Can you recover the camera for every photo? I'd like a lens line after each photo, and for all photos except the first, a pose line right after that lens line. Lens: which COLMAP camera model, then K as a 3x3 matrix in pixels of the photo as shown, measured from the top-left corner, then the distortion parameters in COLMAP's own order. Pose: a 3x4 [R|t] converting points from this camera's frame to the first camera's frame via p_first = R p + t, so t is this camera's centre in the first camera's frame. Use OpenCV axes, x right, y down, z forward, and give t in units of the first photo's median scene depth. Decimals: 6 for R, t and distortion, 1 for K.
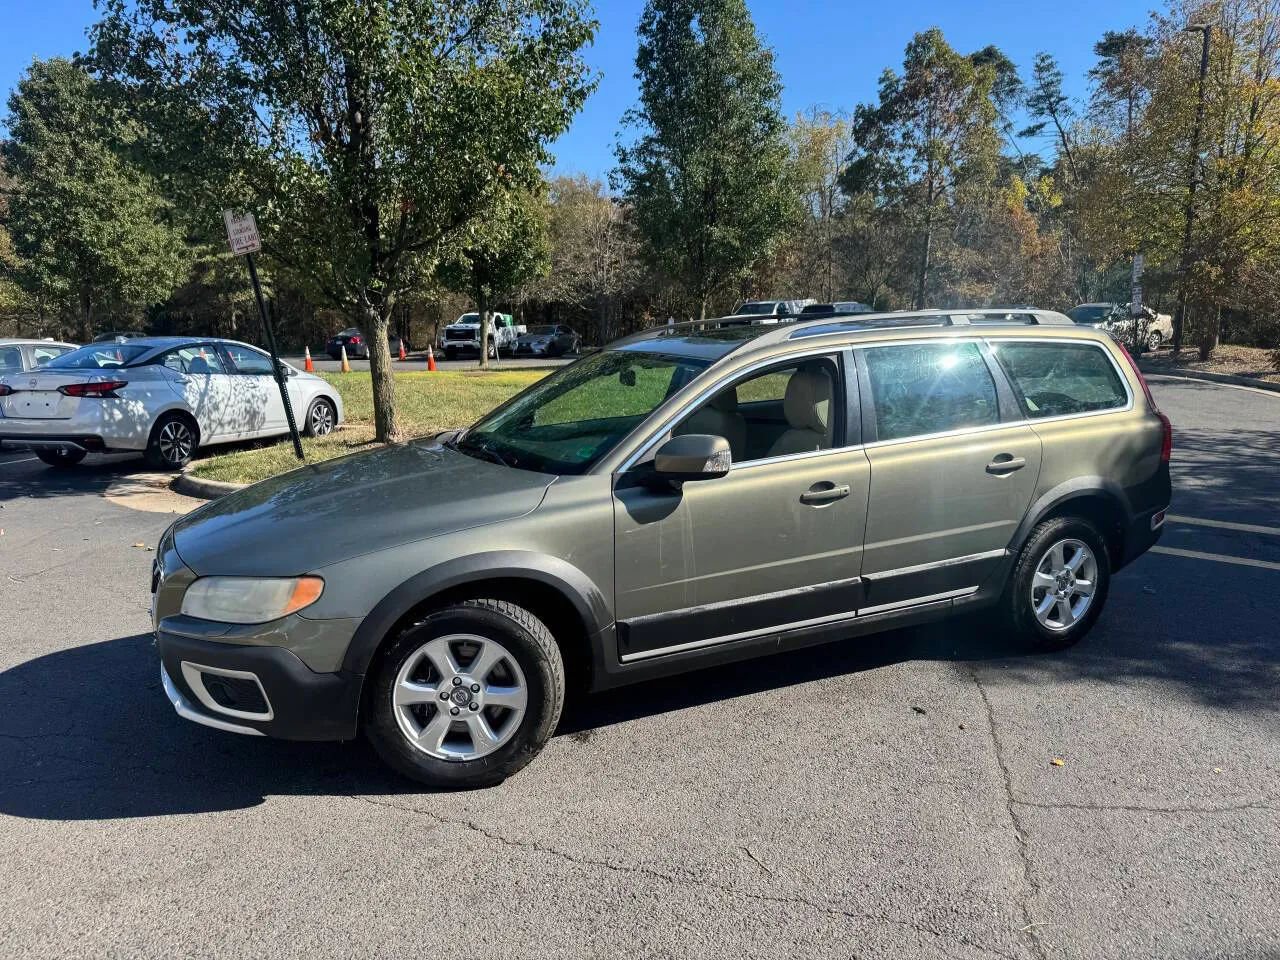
lens RADIAL K [[907.4, 0, 640.1], [0, 907.4, 485.3], [0, 0, 1]] dist [0.068823, -0.095025]
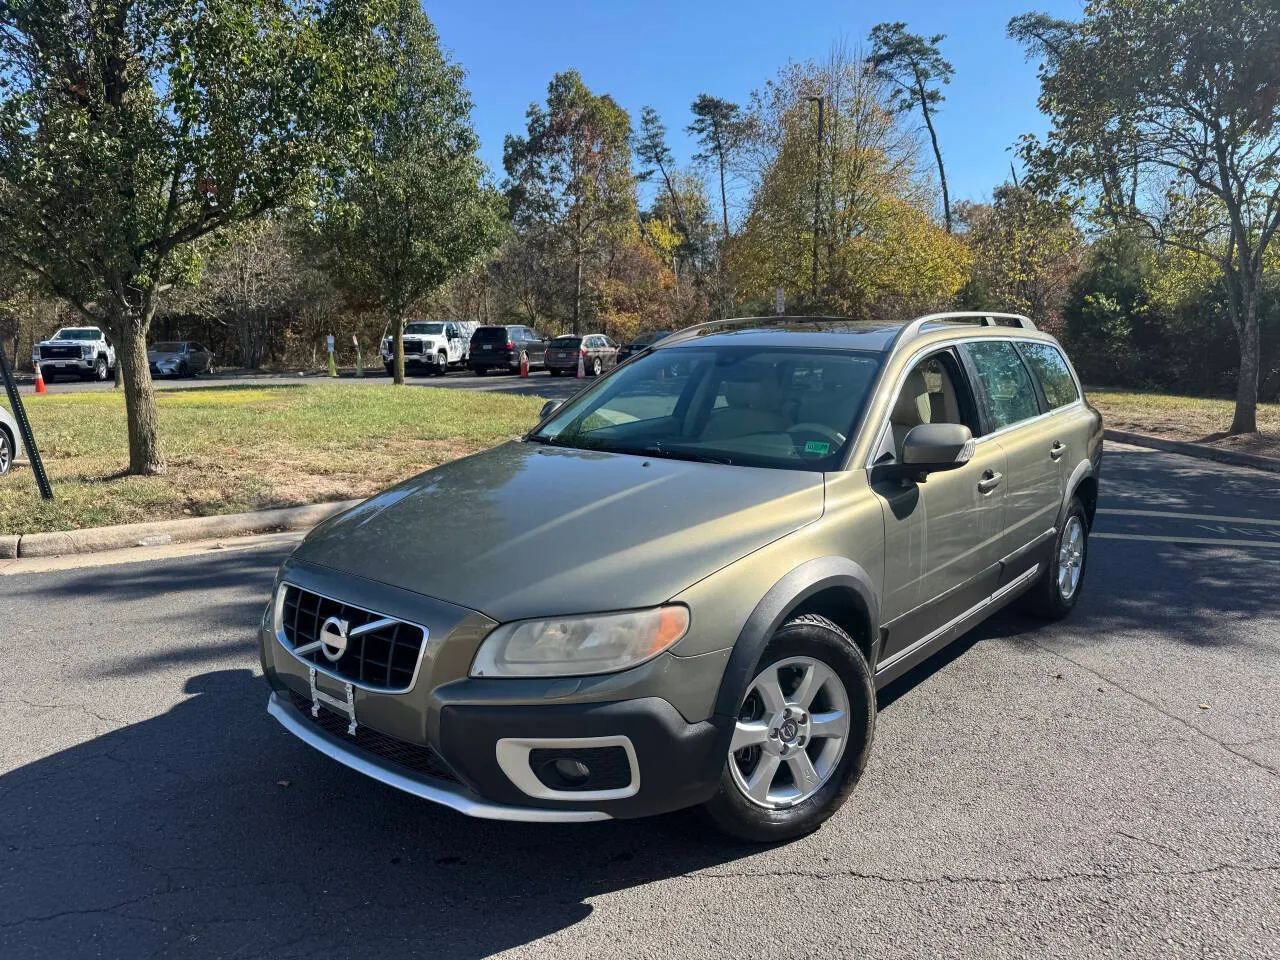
lens RADIAL K [[903.2, 0, 638.7], [0, 903.2, 477.6], [0, 0, 1]] dist [0.086722, -0.111582]
pose [[0.913050, -0.048448, 0.404961, -0.448470], [0.062692, 0.997791, -0.021978, 0.002075], [-0.403001, 0.045454, 0.914070, 0.176228]]
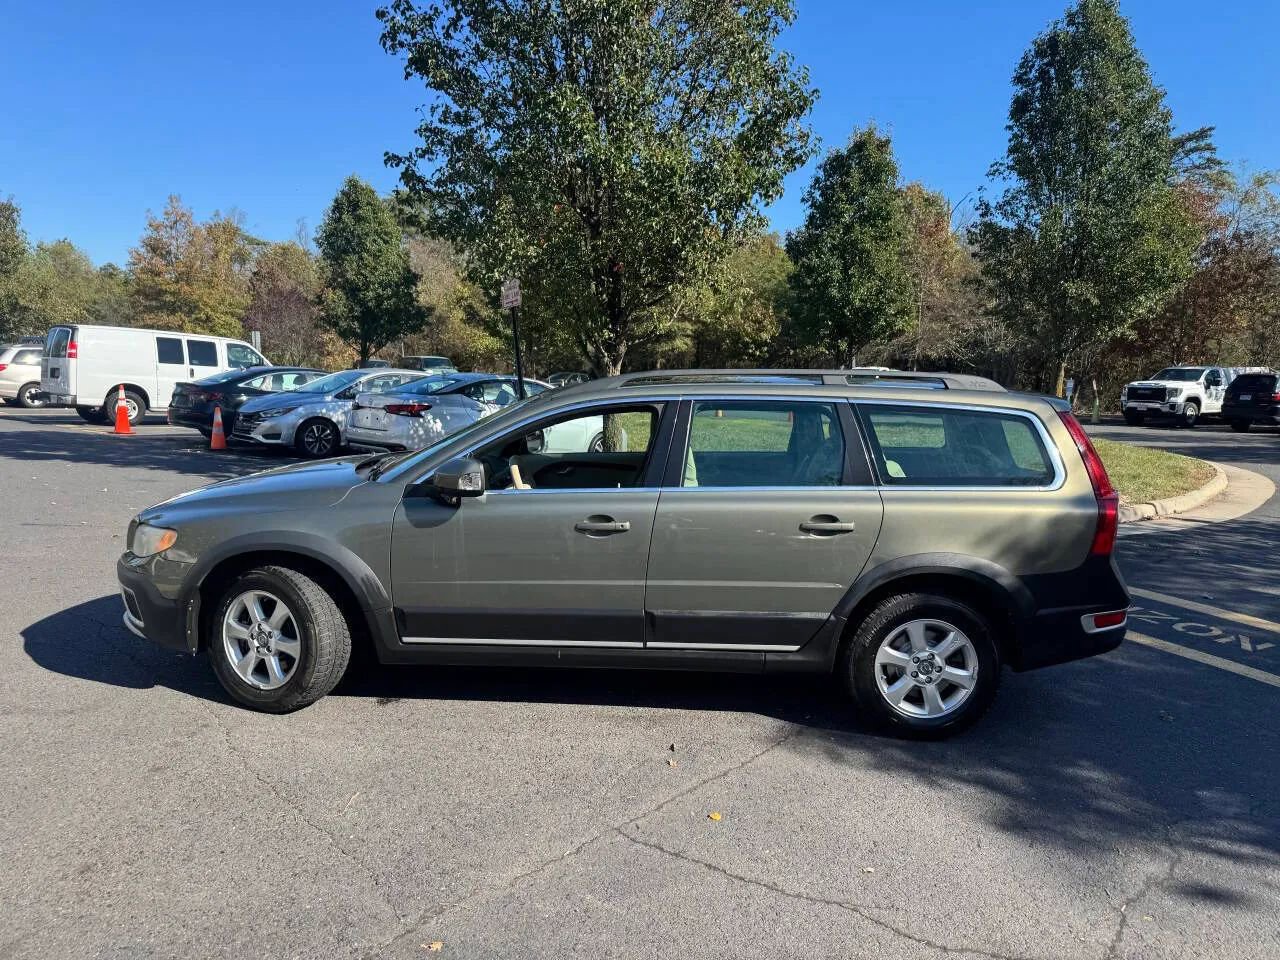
lens RADIAL K [[903.2, 0, 638.7], [0, 903.2, 477.6], [0, 0, 1]] dist [0.086722, -0.111582]
pose [[0.887383, 0.096645, -0.450789, 0.573670], [-0.126057, 0.991384, -0.035600, -0.012716], [0.443465, 0.088416, 0.891920, 0.033924]]
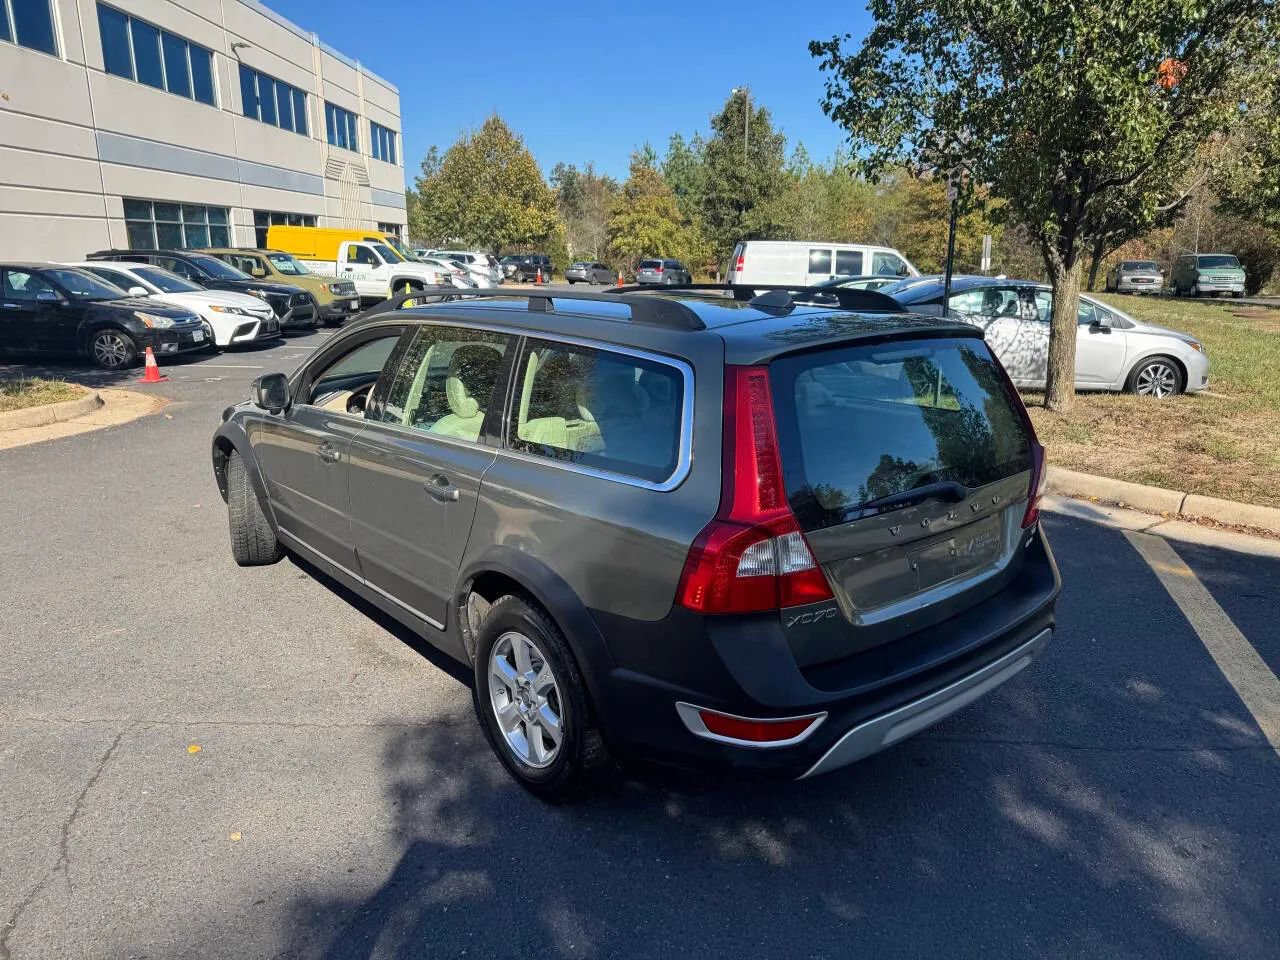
lens RADIAL K [[912.9, 0, 640.0], [0, 912.9, 480.0], [0, 0, 1]] dist [0.036522, -0.041191]
pose [[0.226278, 0.245742, -0.942555, 1.037562], [-0.182415, 0.961224, 0.206817, -0.198169], [0.956830, 0.125137, 0.262331, 0.842959]]
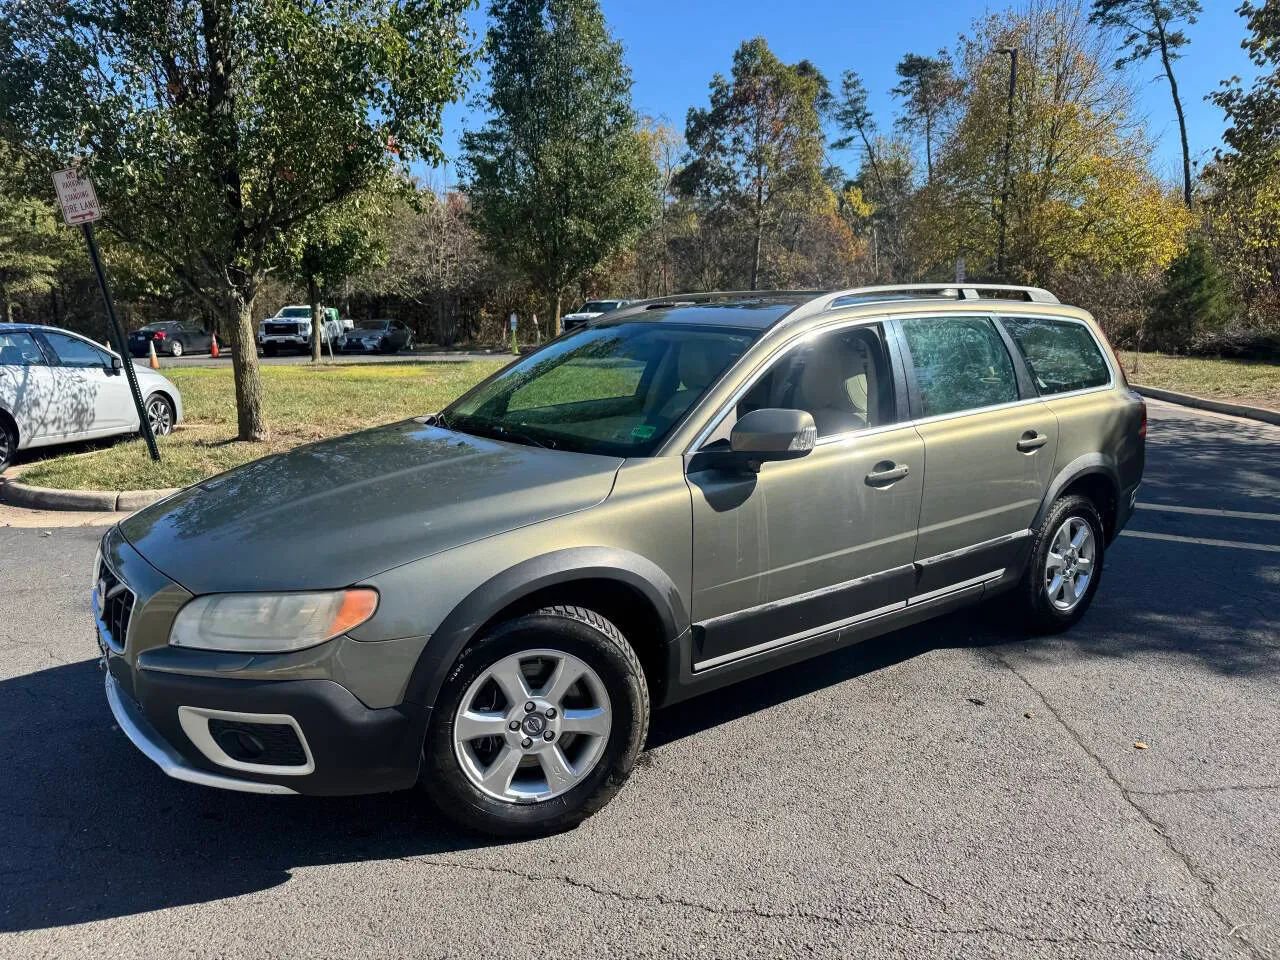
lens RADIAL K [[912.9, 0, 640.0], [0, 912.9, 480.0], [0, 0, 1]] dist [0.036522, -0.041191]
pose [[0.980898, -0.024356, 0.192992, -0.173927], [0.025720, 0.999659, -0.004565, 0.010363], [-0.192815, 0.009442, 0.981190, 0.110495]]
